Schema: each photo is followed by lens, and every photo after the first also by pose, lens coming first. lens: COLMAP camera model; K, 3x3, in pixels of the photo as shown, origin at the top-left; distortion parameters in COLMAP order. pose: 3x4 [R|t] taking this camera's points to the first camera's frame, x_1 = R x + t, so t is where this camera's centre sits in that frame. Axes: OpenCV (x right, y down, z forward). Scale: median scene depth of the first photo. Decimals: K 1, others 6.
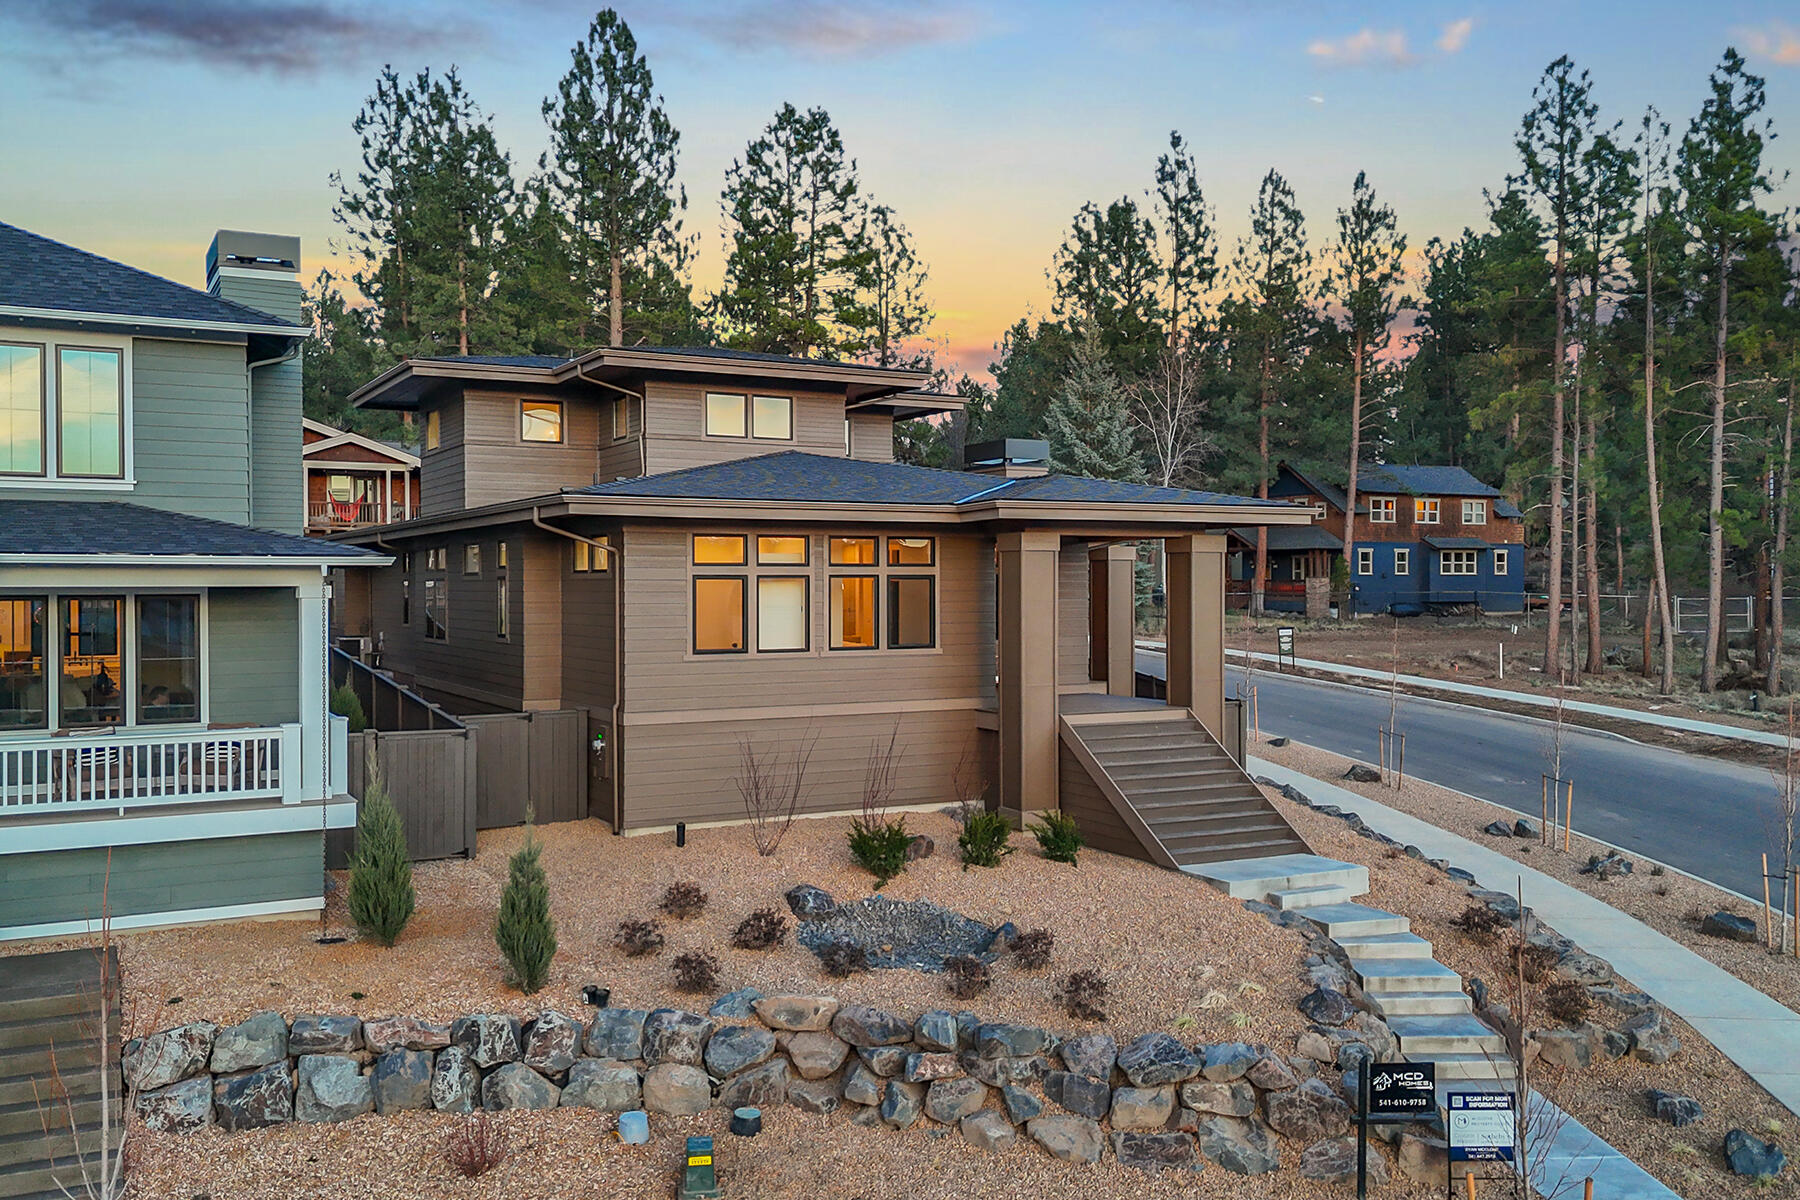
lens RADIAL K [[1590.5, 0, 900.0], [0, 1590.5, 600.0], [0, 0, 1]] dist [0.091451, -0.086361]
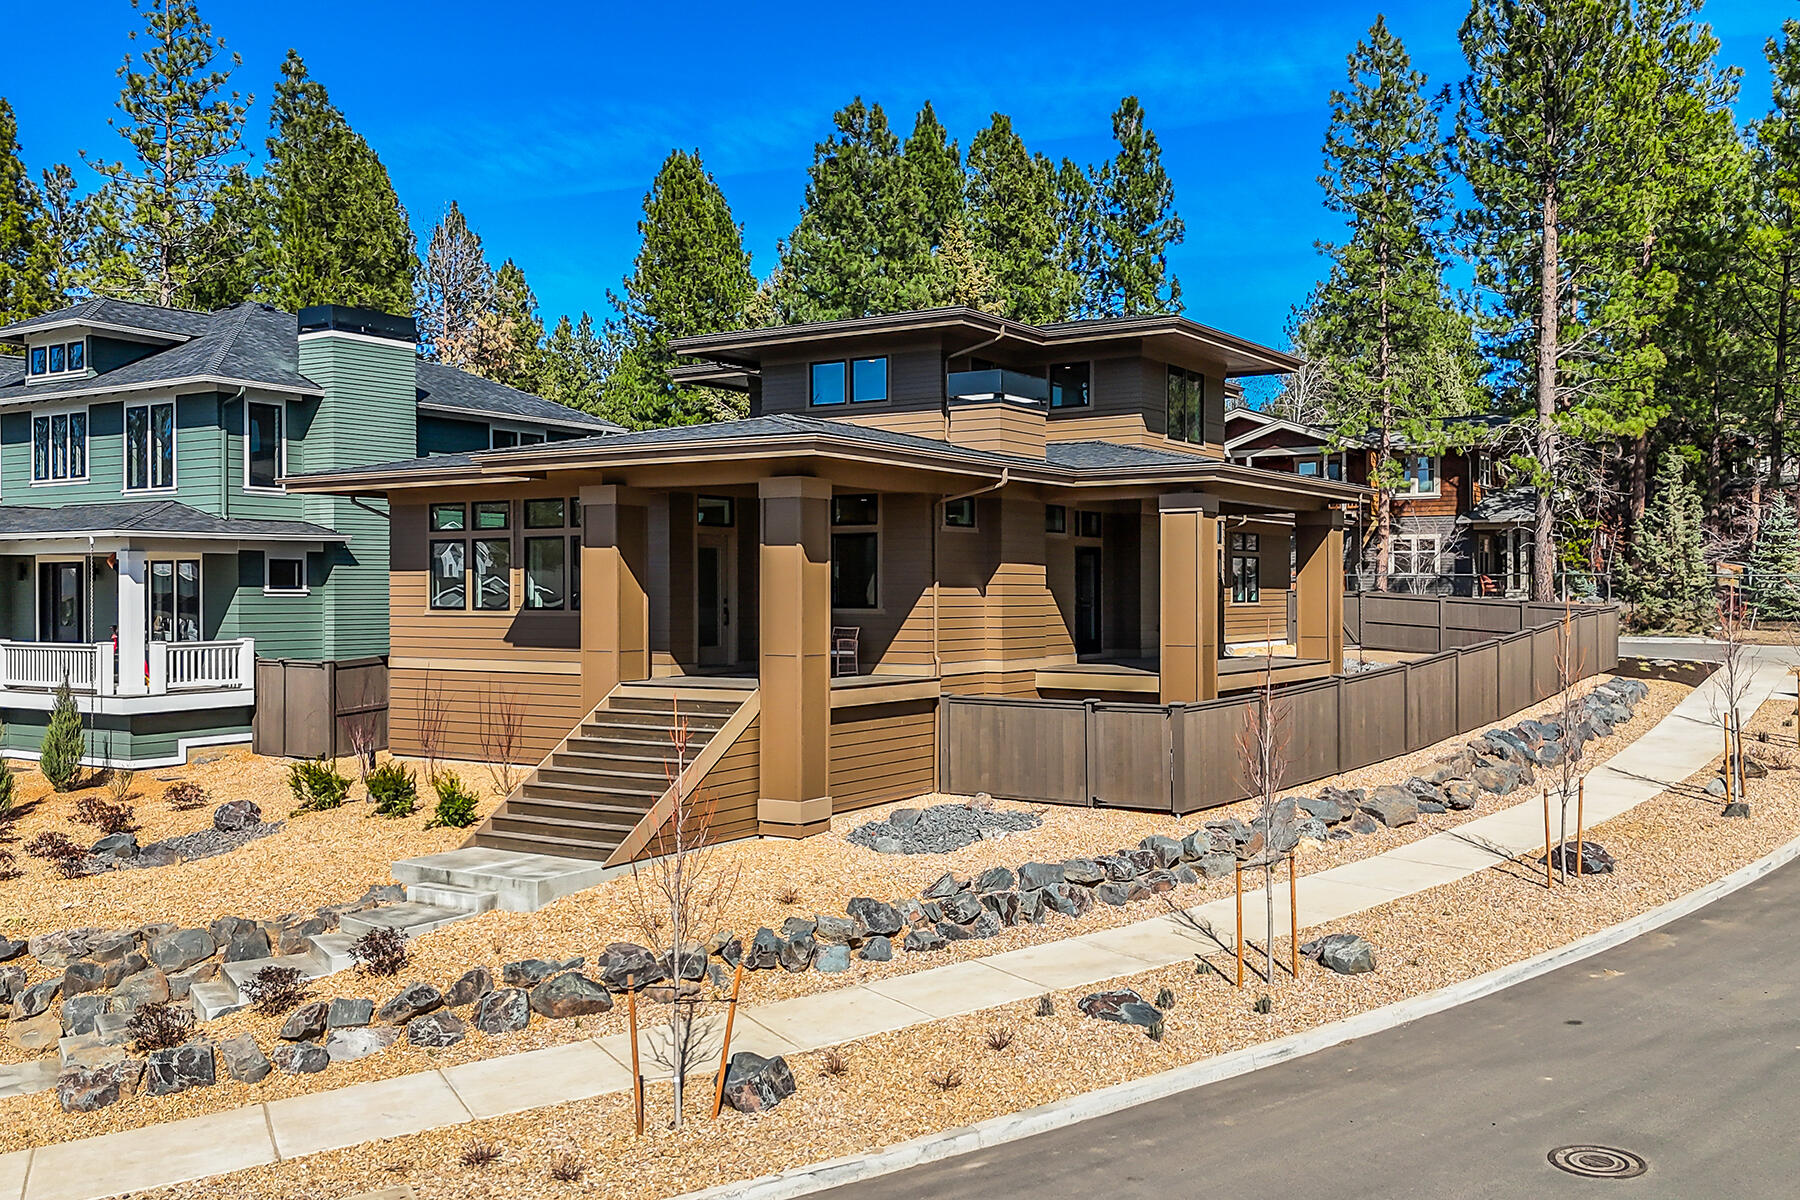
lens RADIAL K [[1590.5, 0, 900.0], [0, 1590.5, 600.0], [0, 0, 1]] dist [0.091451, -0.086361]
pose [[0.469402, 0.006066, -0.882964, 0.693444], [-0.007502, 0.999968, 0.002881, 0.014171], [0.882952, 0.005272, 0.469433, 0.499926]]
